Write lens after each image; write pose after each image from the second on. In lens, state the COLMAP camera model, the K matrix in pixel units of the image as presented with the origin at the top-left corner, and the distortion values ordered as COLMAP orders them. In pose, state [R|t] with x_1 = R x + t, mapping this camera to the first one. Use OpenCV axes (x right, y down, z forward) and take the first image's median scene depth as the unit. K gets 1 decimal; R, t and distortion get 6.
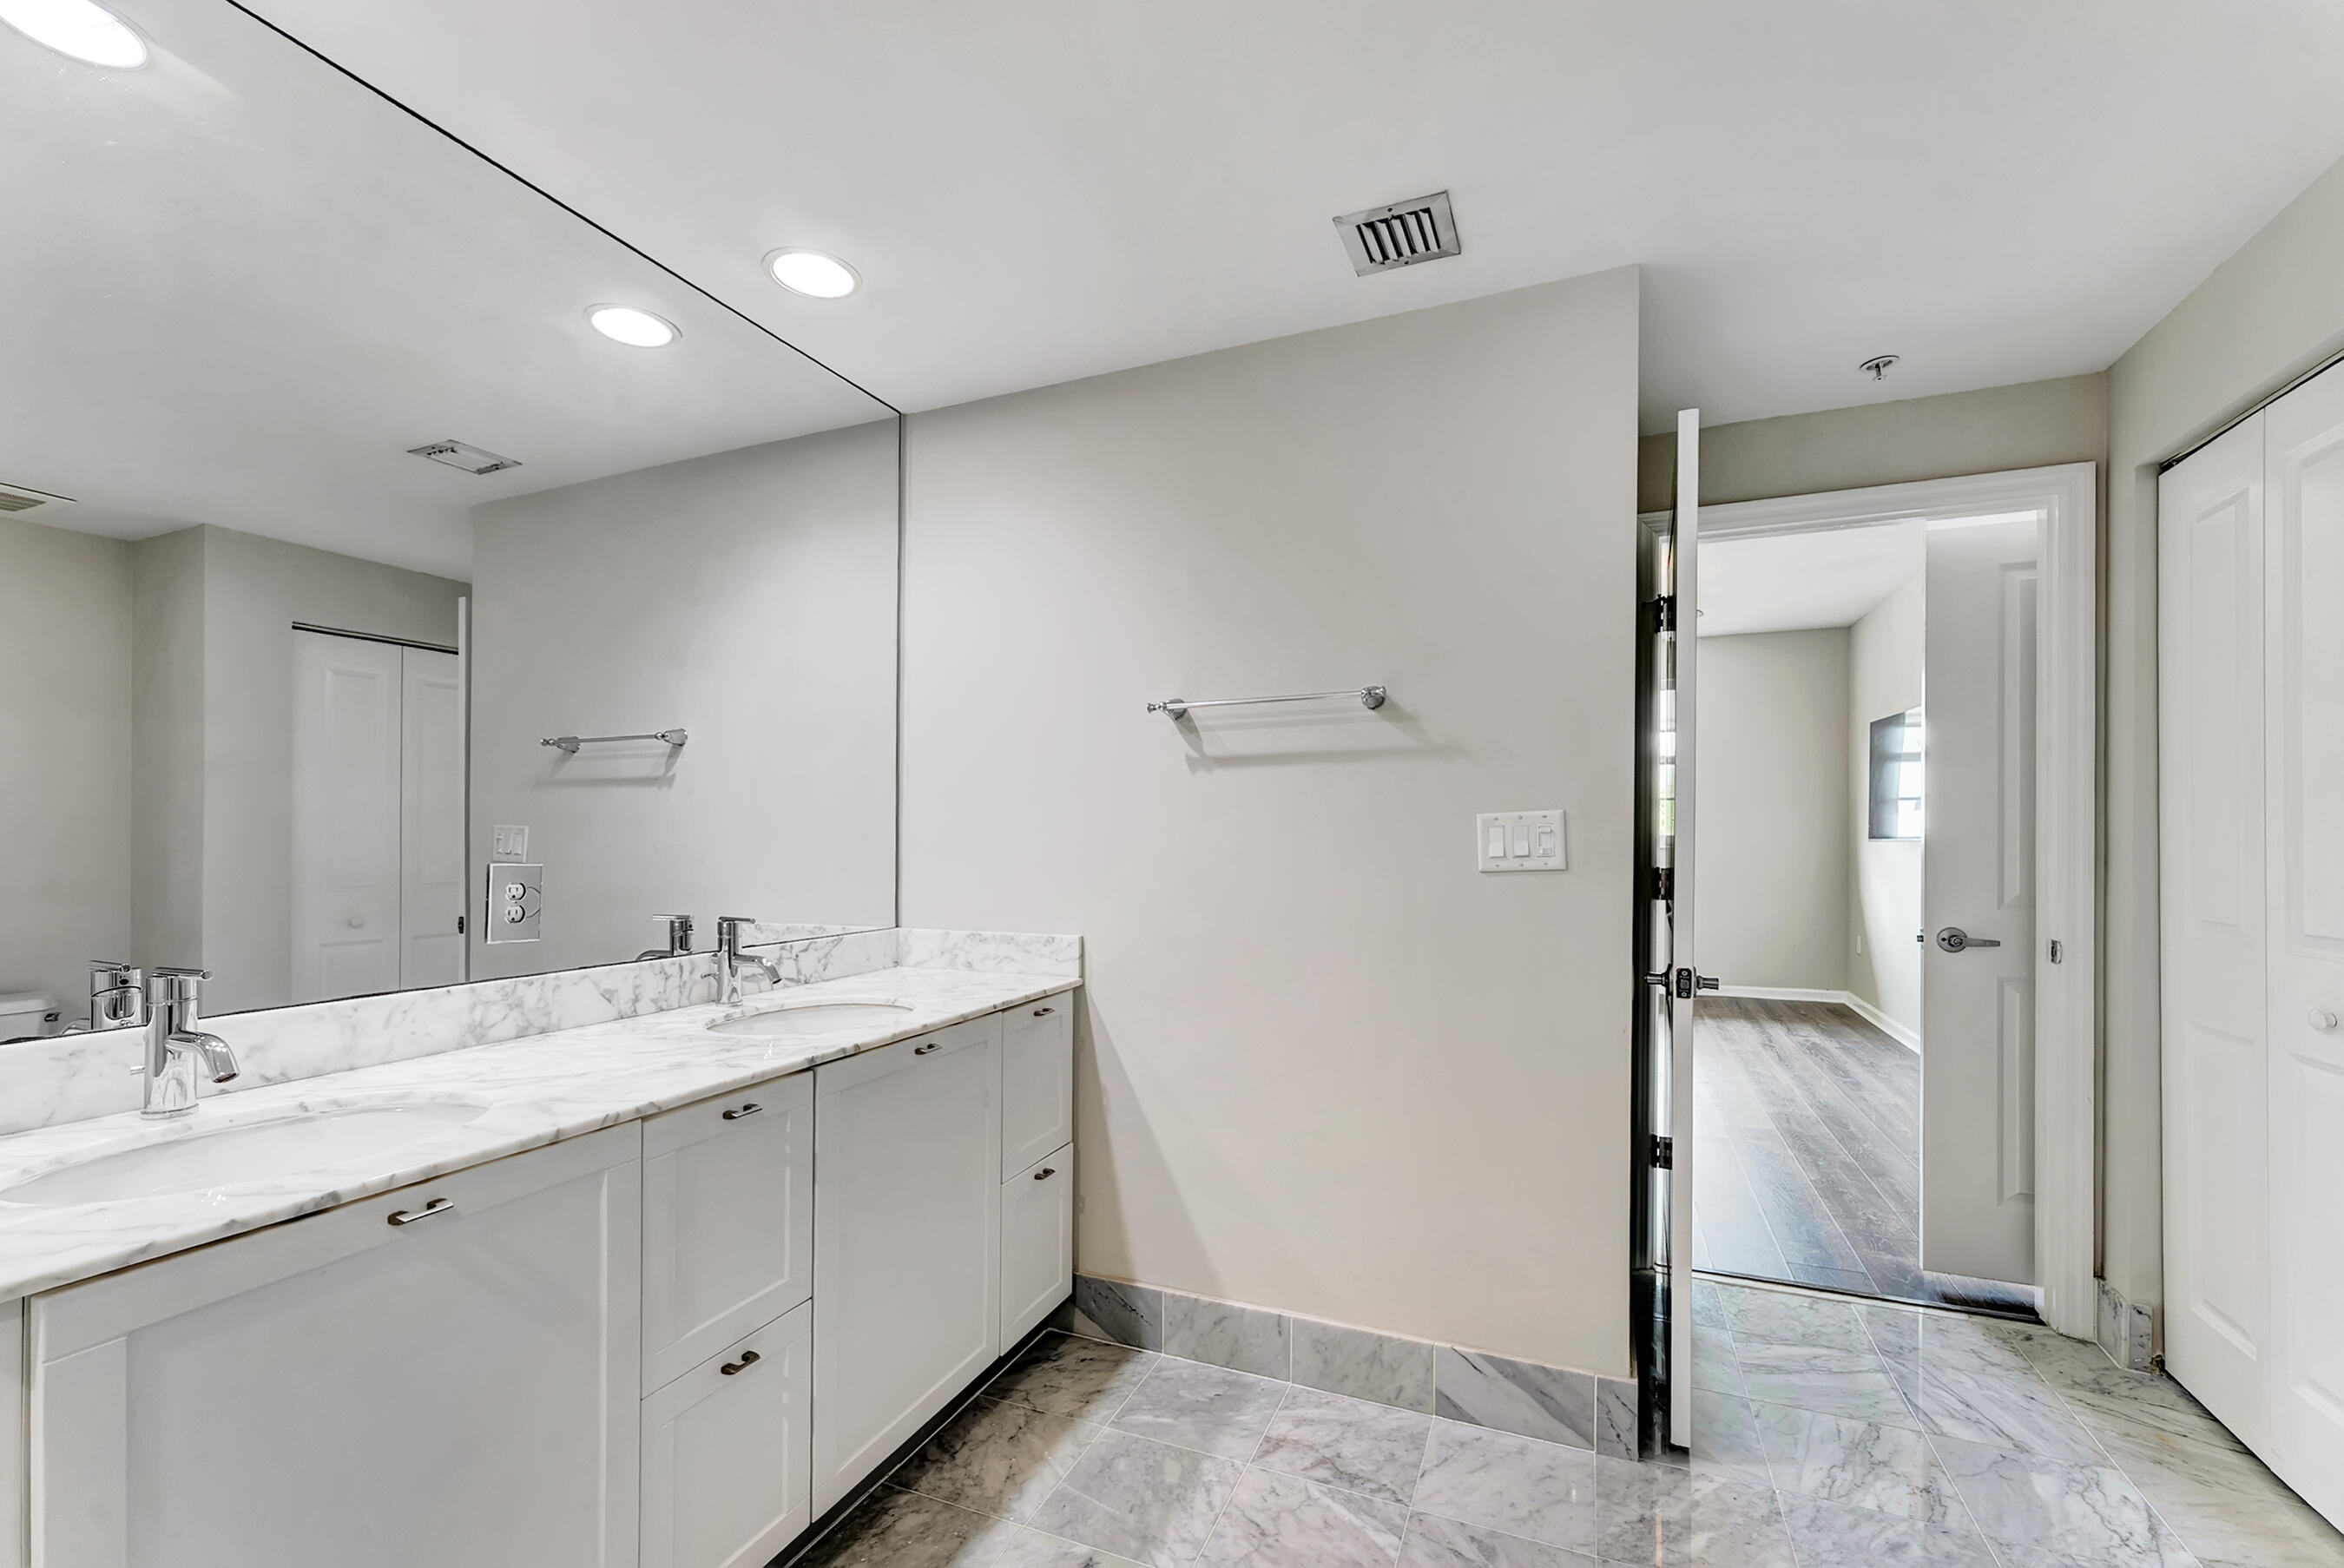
lens RADIAL K [[946.4, 0, 1165.2], [0, 946.4, 854.1], [0, 0, 1]] dist [-0.001731, 0.000487]
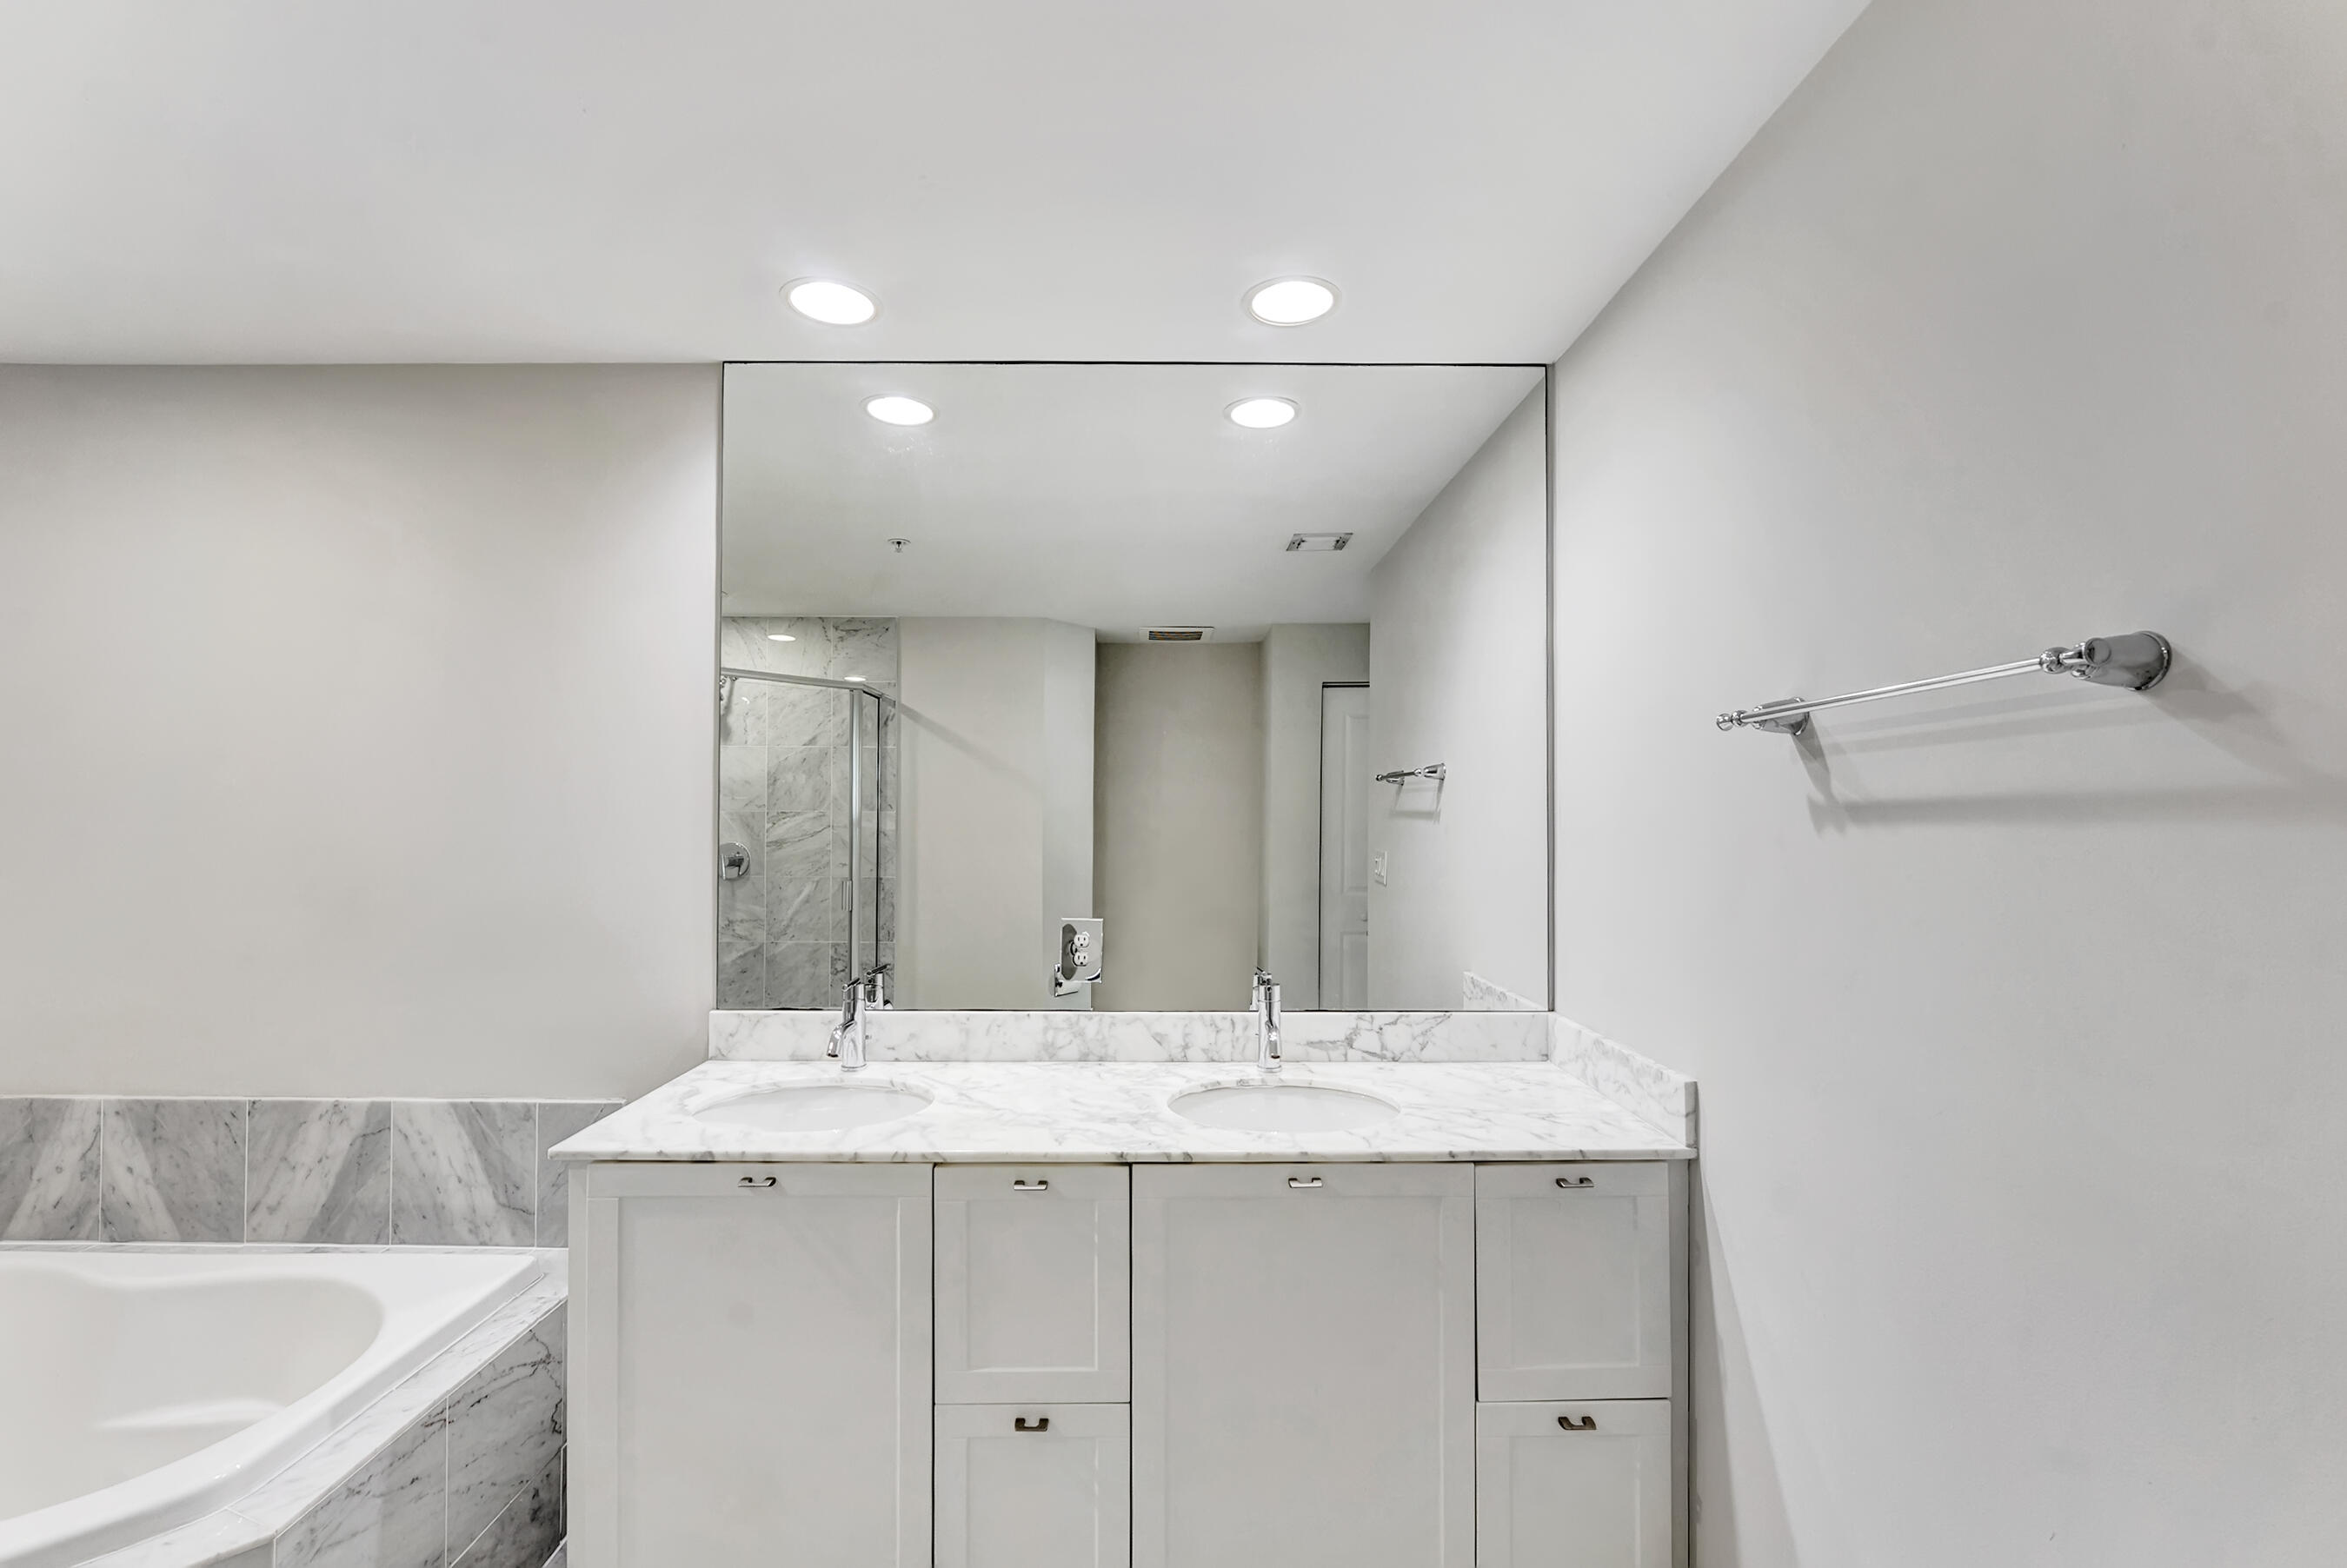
lens RADIAL K [[994.6, 0, 1168.2], [0, 994.6, 808.6], [0, 0, 1]] dist [-0.009265, 0.001488]
pose [[0.405488, -0.007750, -0.914068, 0.455743], [-0.016305, 0.999744, -0.015709, -0.096236], [0.913955, 0.021274, 0.405257, 0.493040]]
